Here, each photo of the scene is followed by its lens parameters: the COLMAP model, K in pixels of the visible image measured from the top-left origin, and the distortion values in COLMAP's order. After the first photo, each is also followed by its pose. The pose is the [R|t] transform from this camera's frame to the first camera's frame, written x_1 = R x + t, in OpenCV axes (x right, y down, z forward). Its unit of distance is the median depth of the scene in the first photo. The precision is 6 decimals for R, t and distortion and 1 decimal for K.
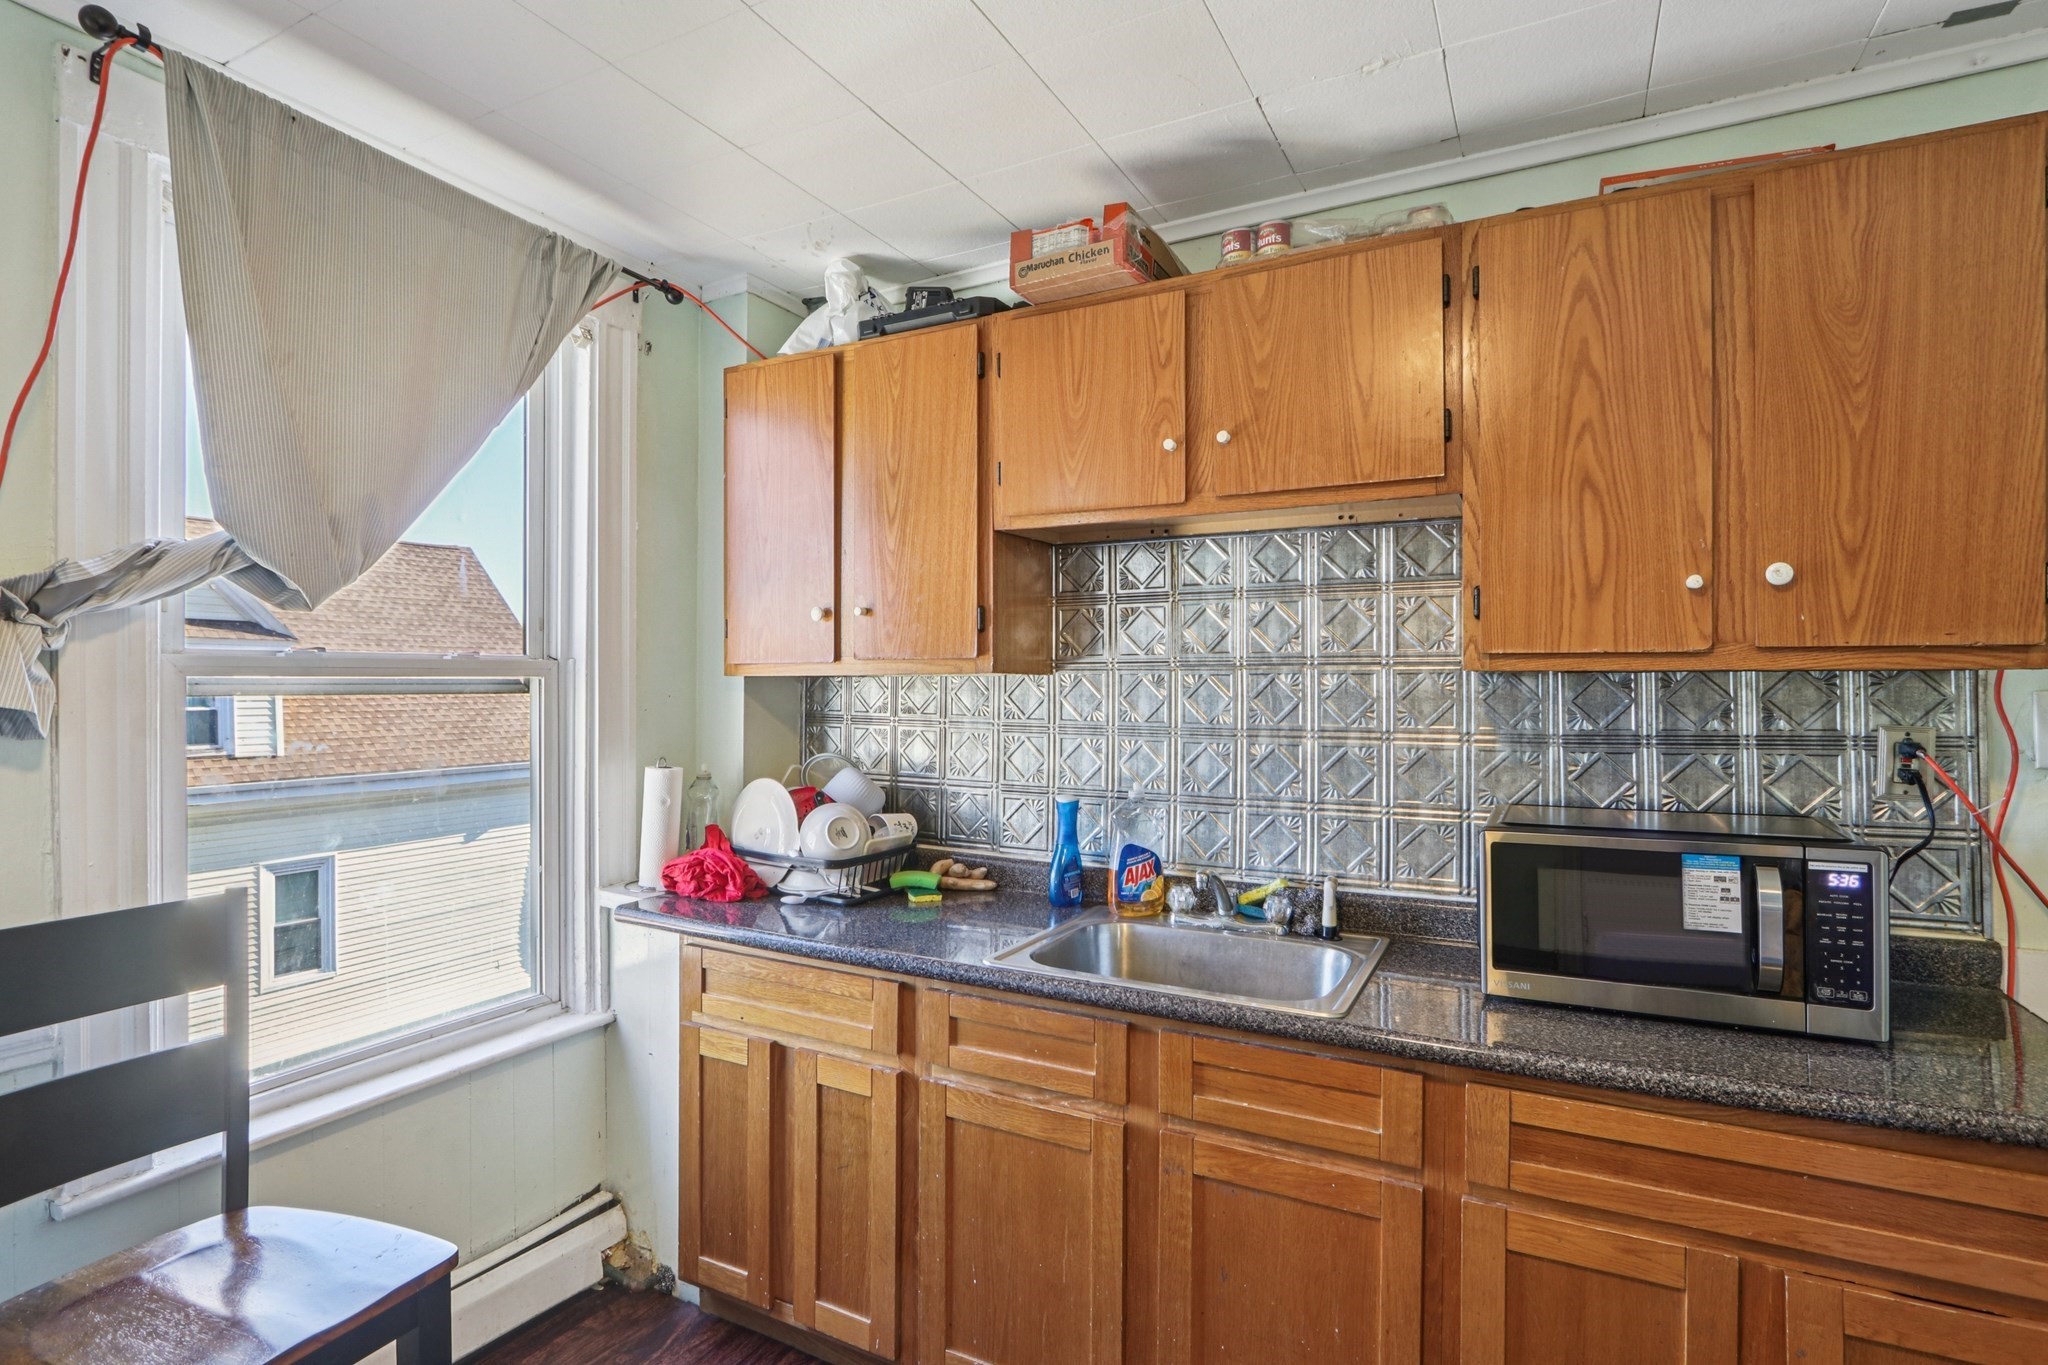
lens RADIAL K [[1011.4, 0, 1013.1], [0, 1011.4, 687.2], [0, 0, 1]] dist [-0.019876, 0.001617]
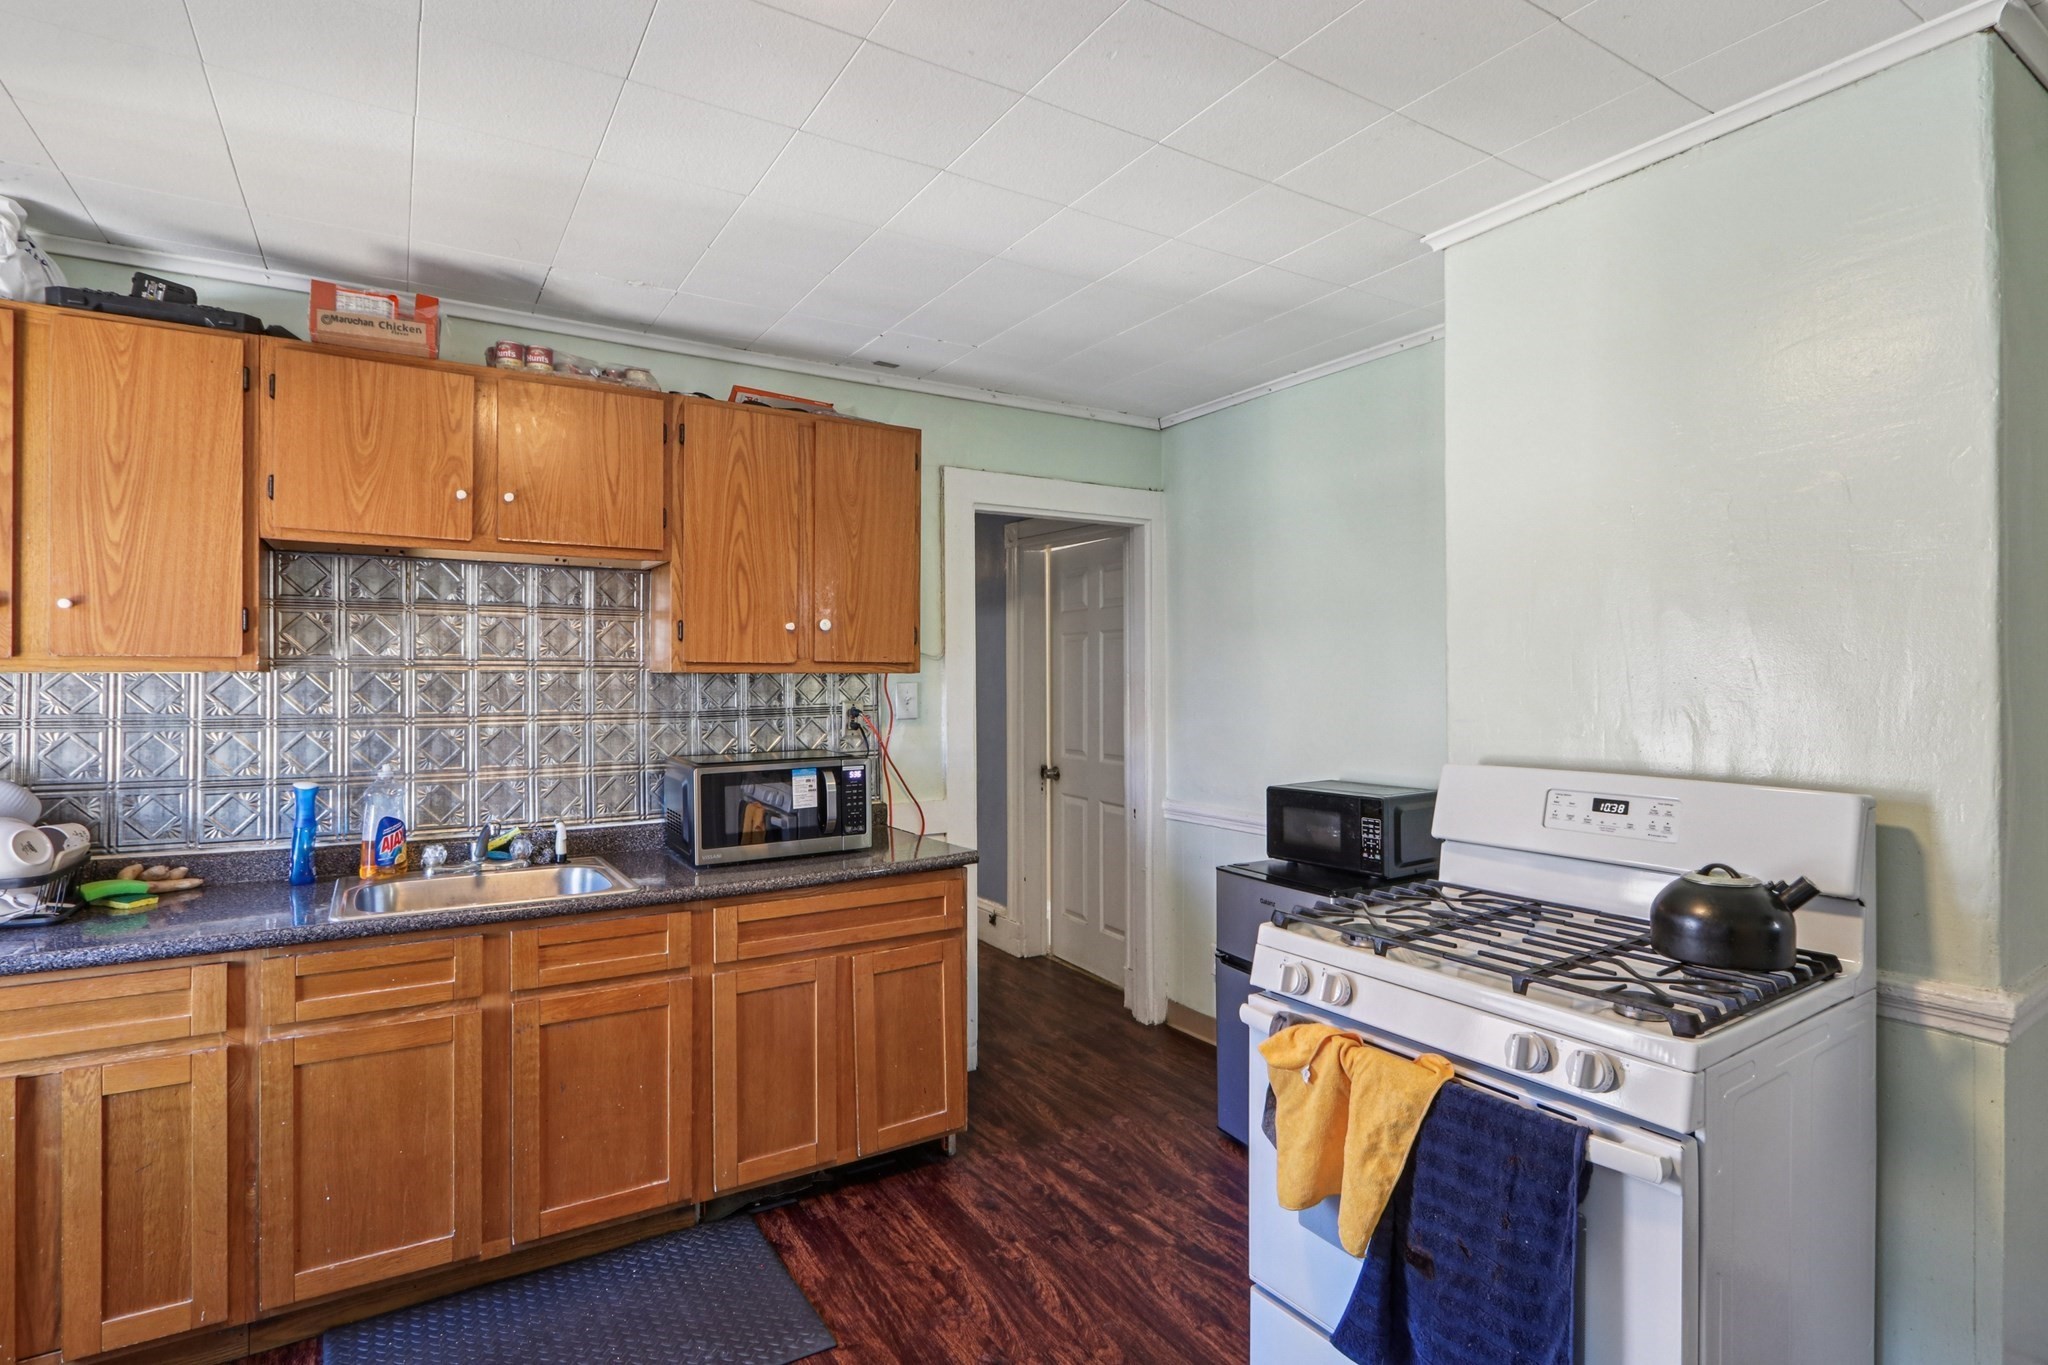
lens RADIAL K [[1011.4, 0, 1013.1], [0, 1011.4, 687.2], [0, 0, 1]] dist [-0.019876, 0.001617]
pose [[0.489224, -0.009221, 0.872110, -0.625707], [0.002373, 0.999954, 0.009241, -0.005705], [-0.872155, -0.002451, 0.489223, -0.239329]]
